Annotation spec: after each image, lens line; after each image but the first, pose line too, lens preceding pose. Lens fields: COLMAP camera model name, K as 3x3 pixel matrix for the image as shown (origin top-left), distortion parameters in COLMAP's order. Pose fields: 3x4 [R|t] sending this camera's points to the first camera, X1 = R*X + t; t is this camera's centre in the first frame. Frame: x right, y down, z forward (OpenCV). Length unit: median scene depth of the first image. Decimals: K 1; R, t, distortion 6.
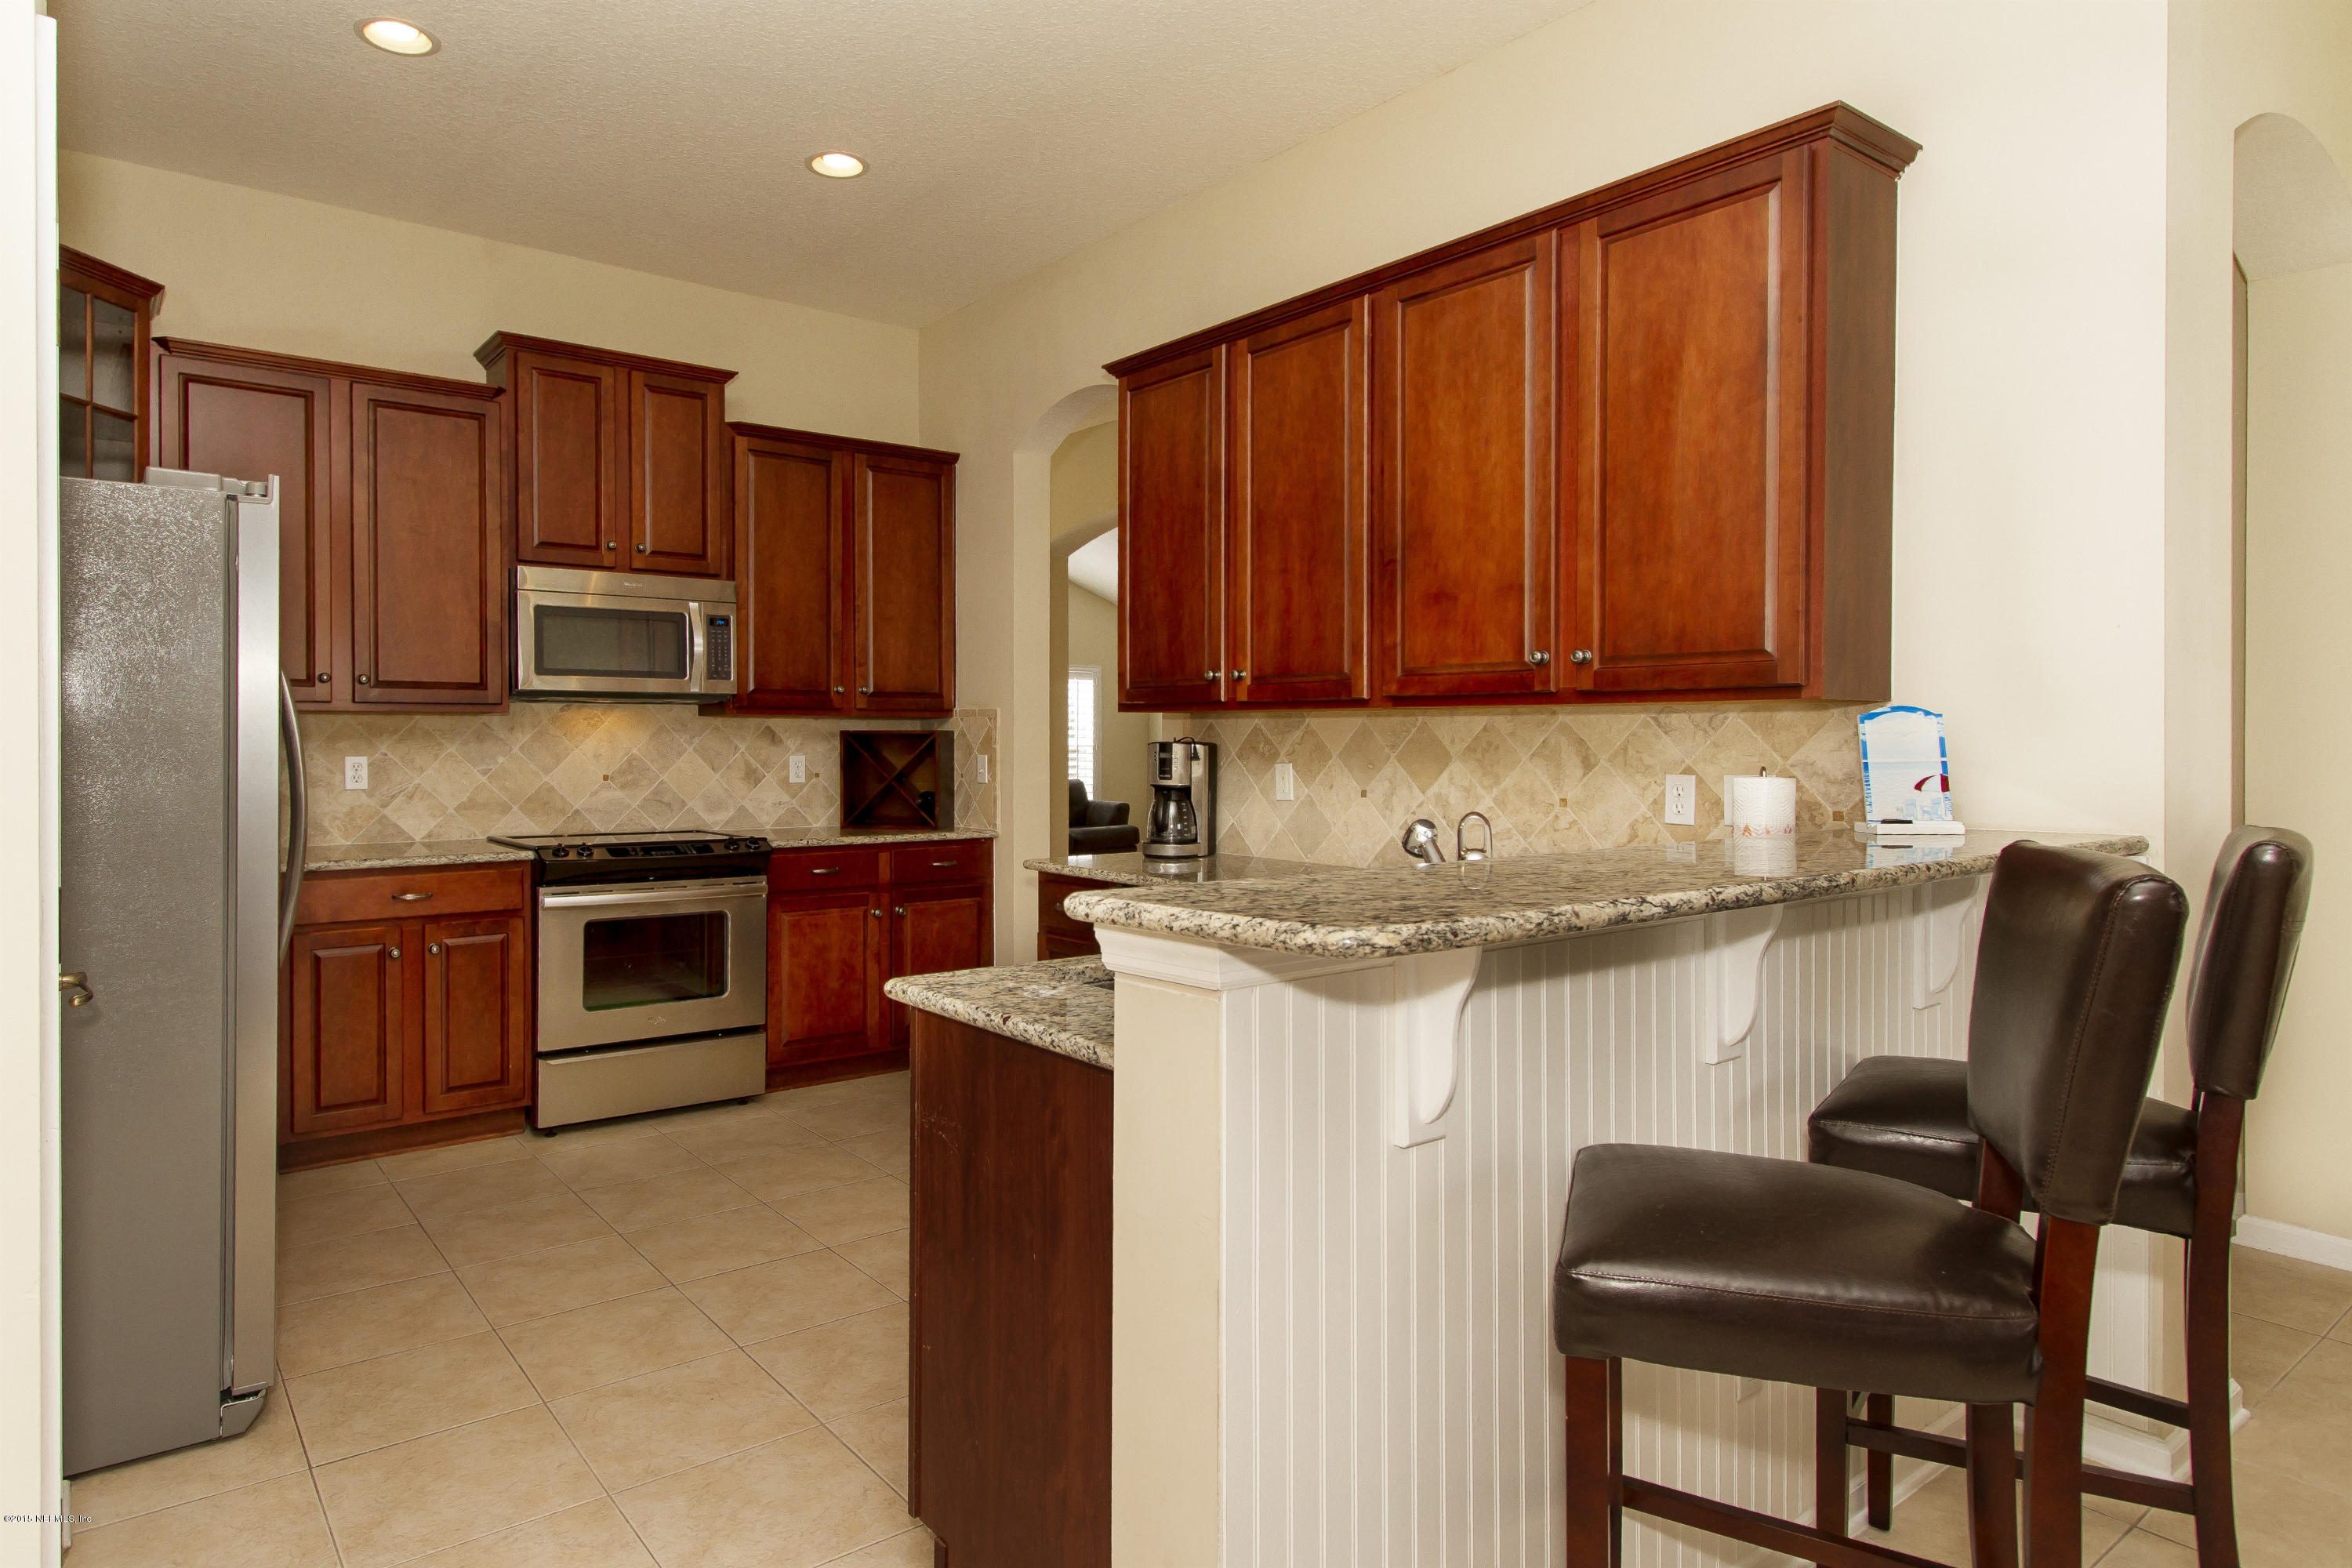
lens RADIAL K [[1243.9, 0, 1175.1], [0, 1243.9, 739.4], [0, 0, 1]] dist [0.000508, 0.000068]
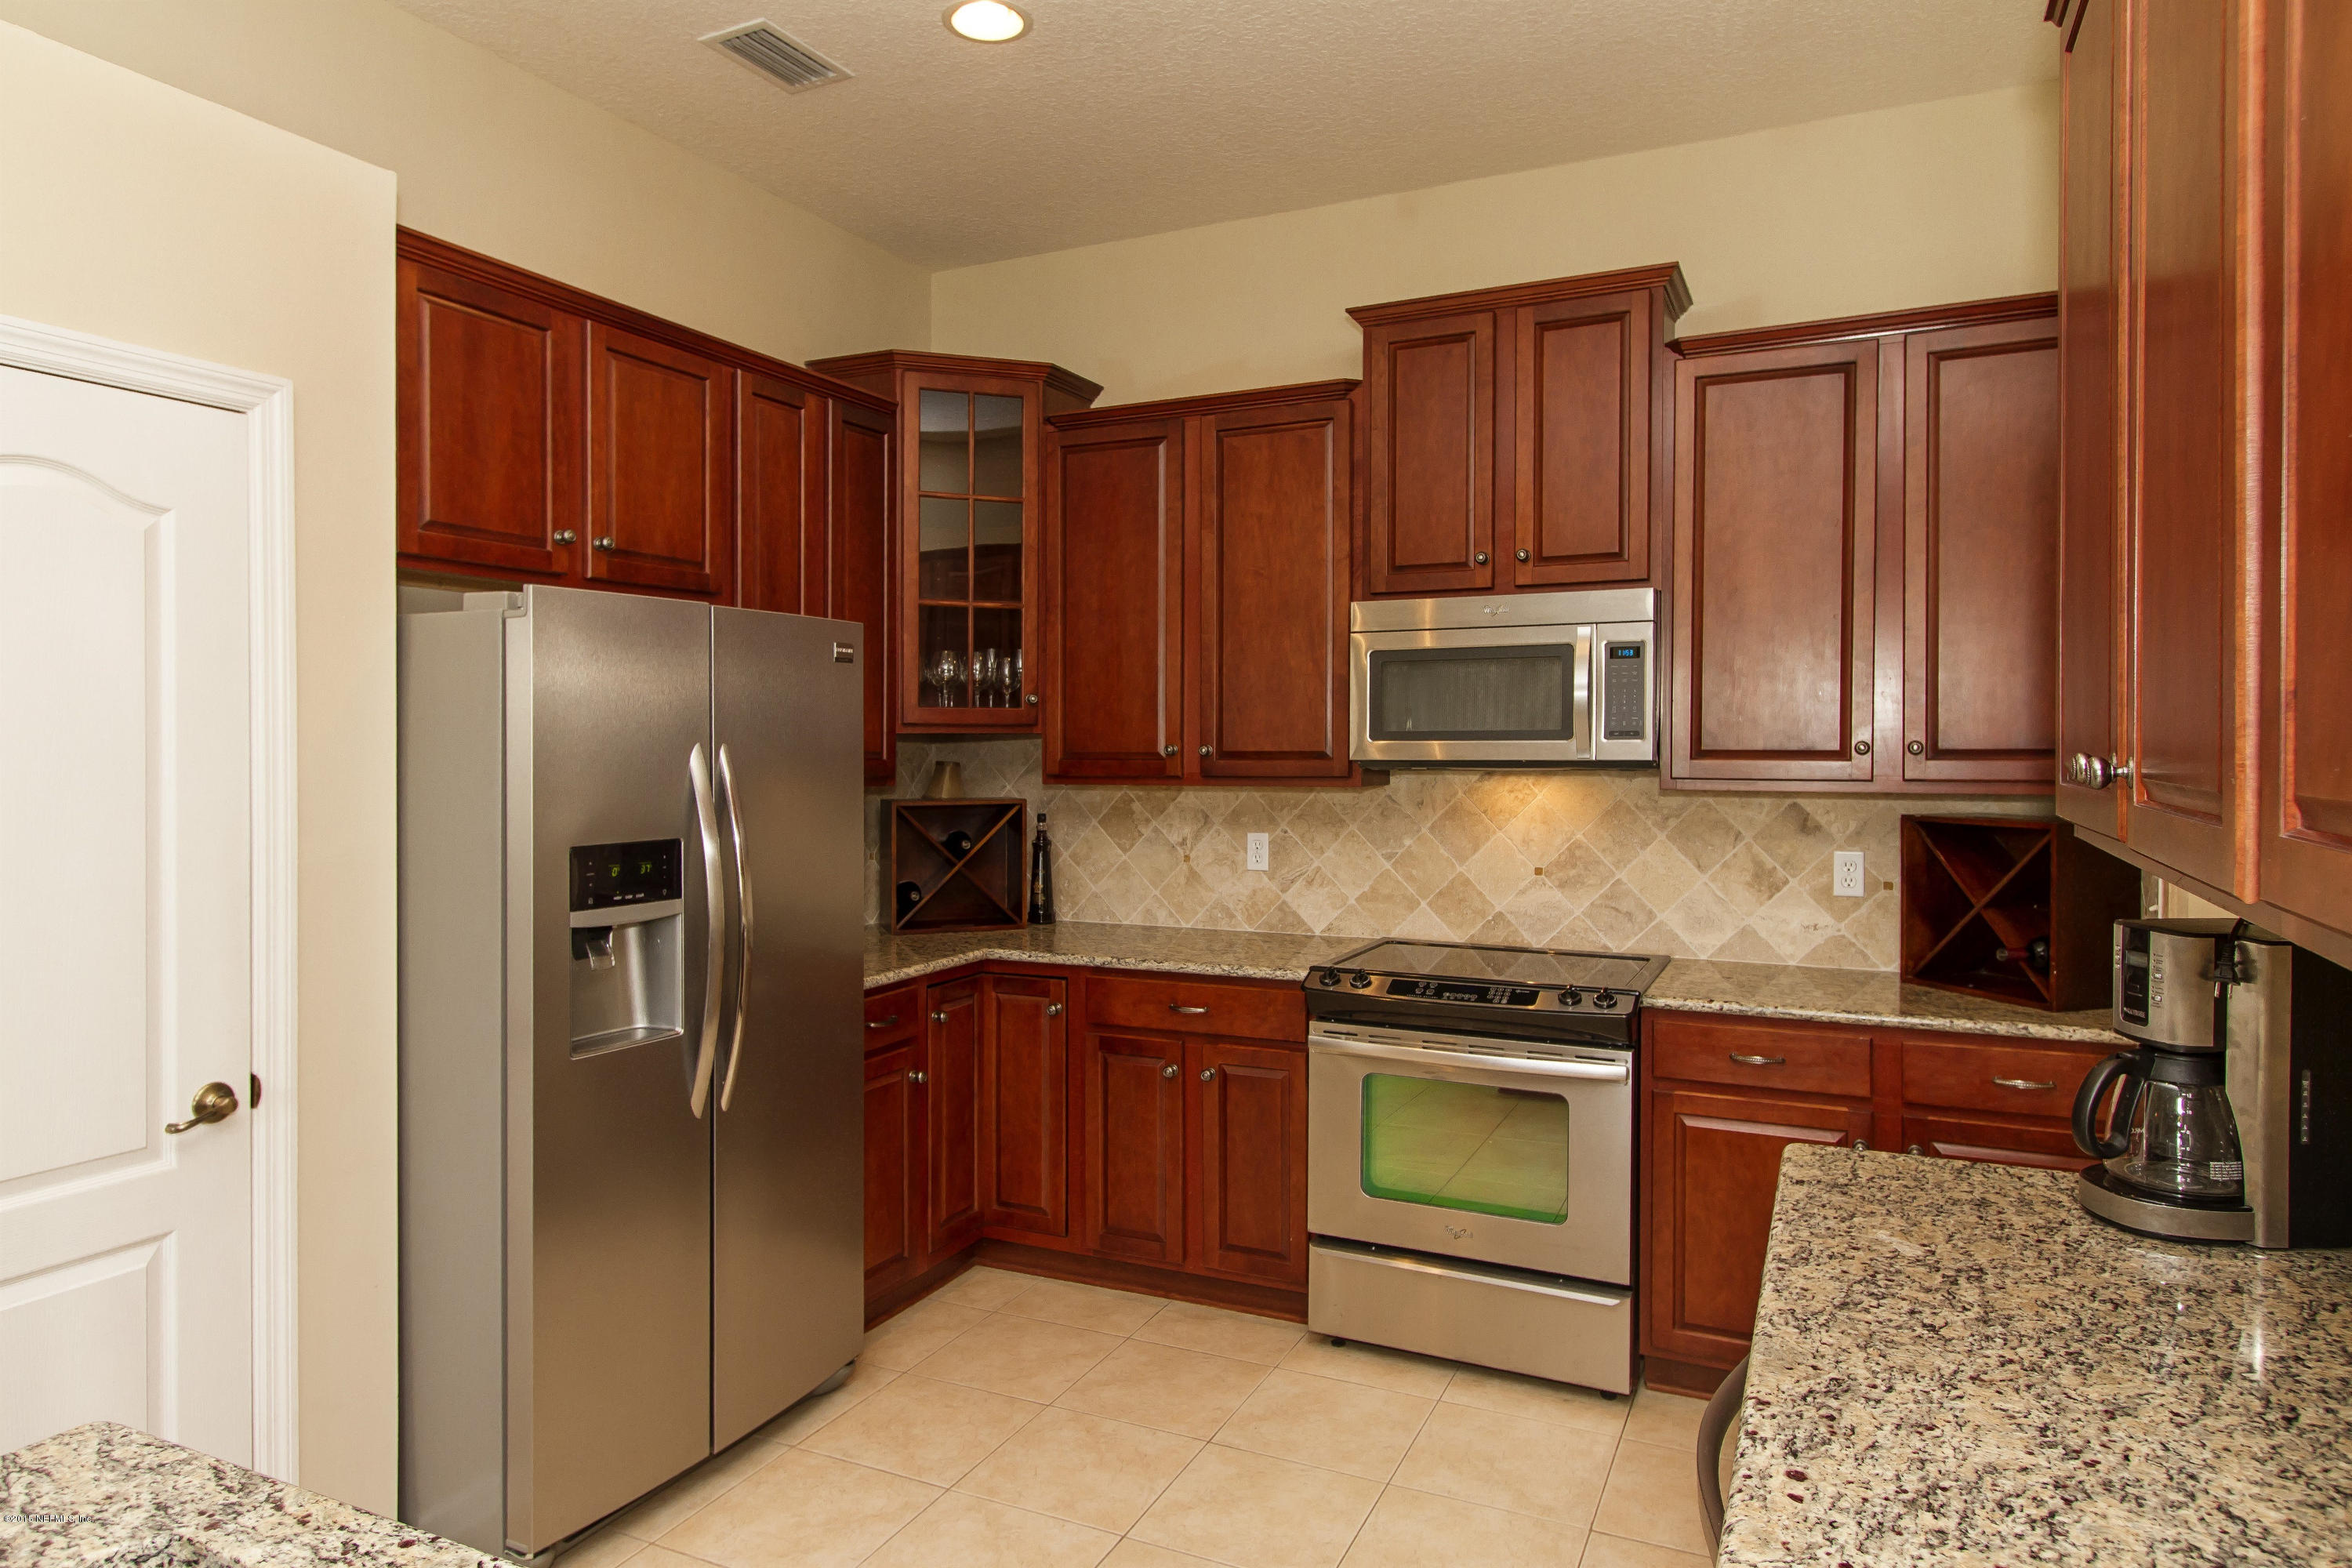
lens RADIAL K [[1462.1, 0, 1180.9], [0, 1462.1, 748.4], [0, 0, 1]] dist [0.019875, -0.000671]
pose [[0.432947, 0.004894, -0.901406, 0.245659], [-0.000792, 0.999987, 0.005049, -0.049285], [0.901419, -0.001473, 0.432945, 0.470617]]
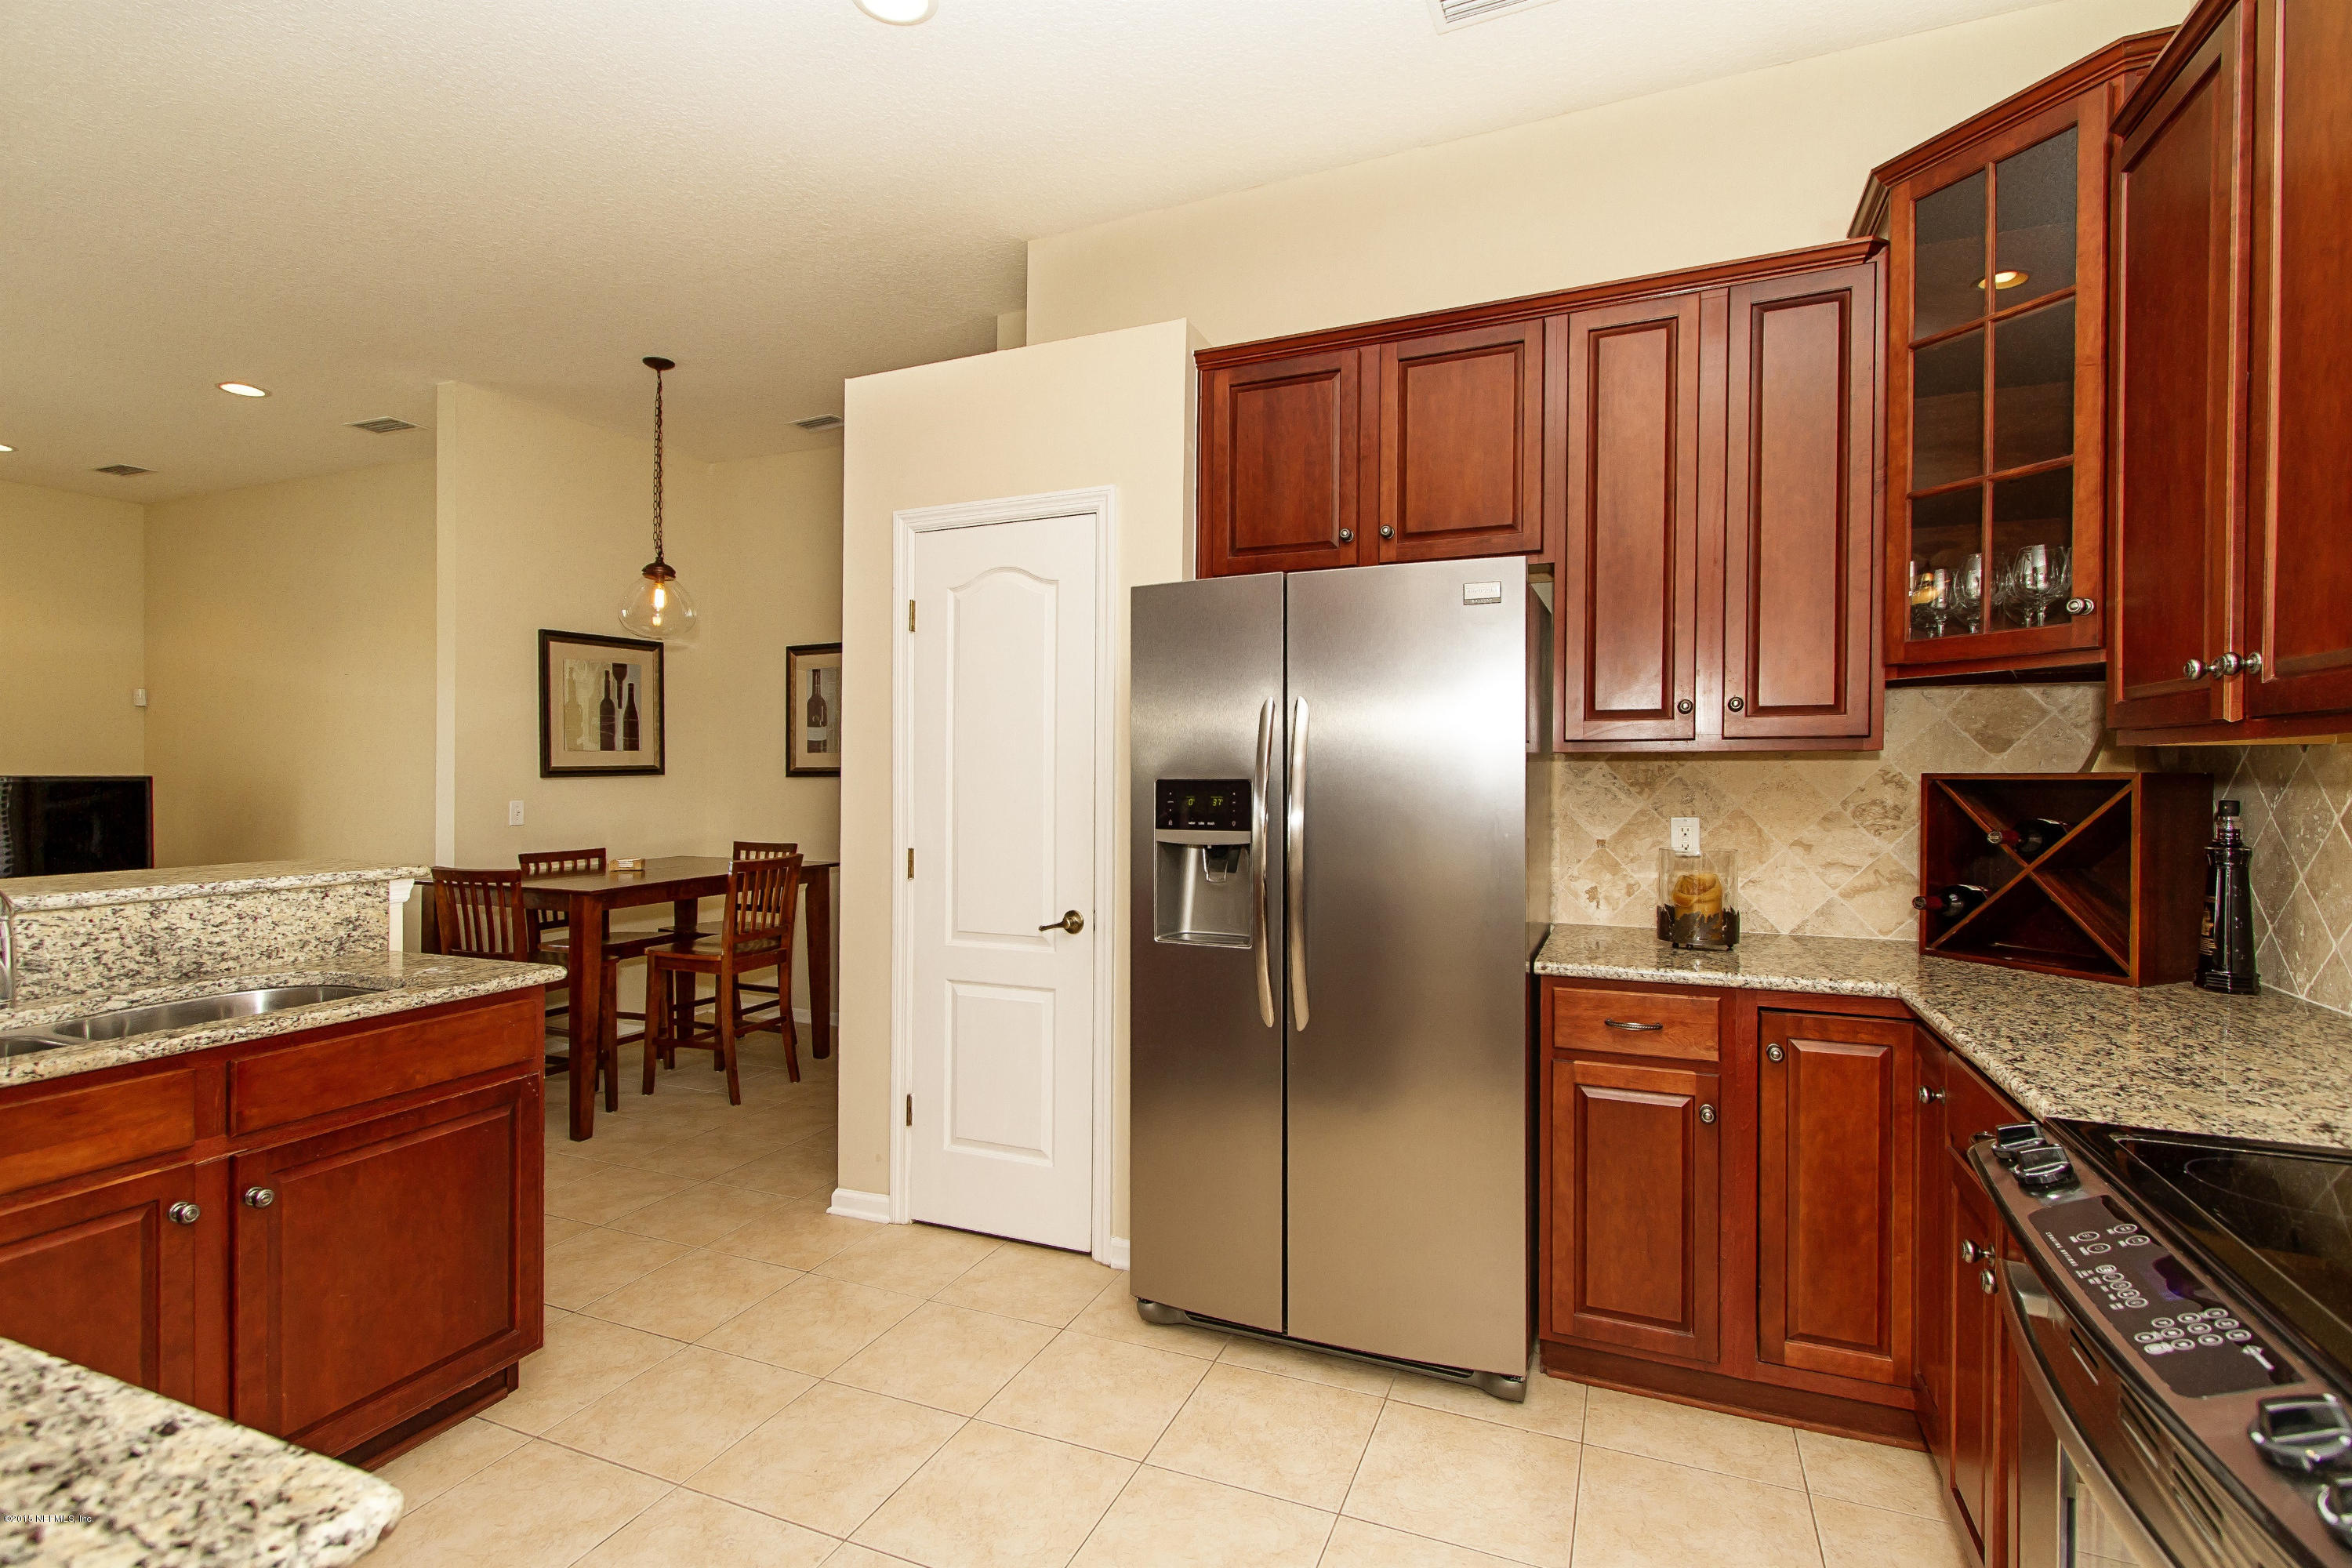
lens RADIAL K [[1130.4, 0, 1176.0], [0, 1130.4, 784.0], [0, 0, 1]] dist [0.000178, -0.000378]
pose [[-0.896034, 0.008147, -0.443911, -0.133455], [0.002540, 0.999909, 0.013224, -0.012477], [0.443979, 0.010722, -0.895973, 1.045036]]
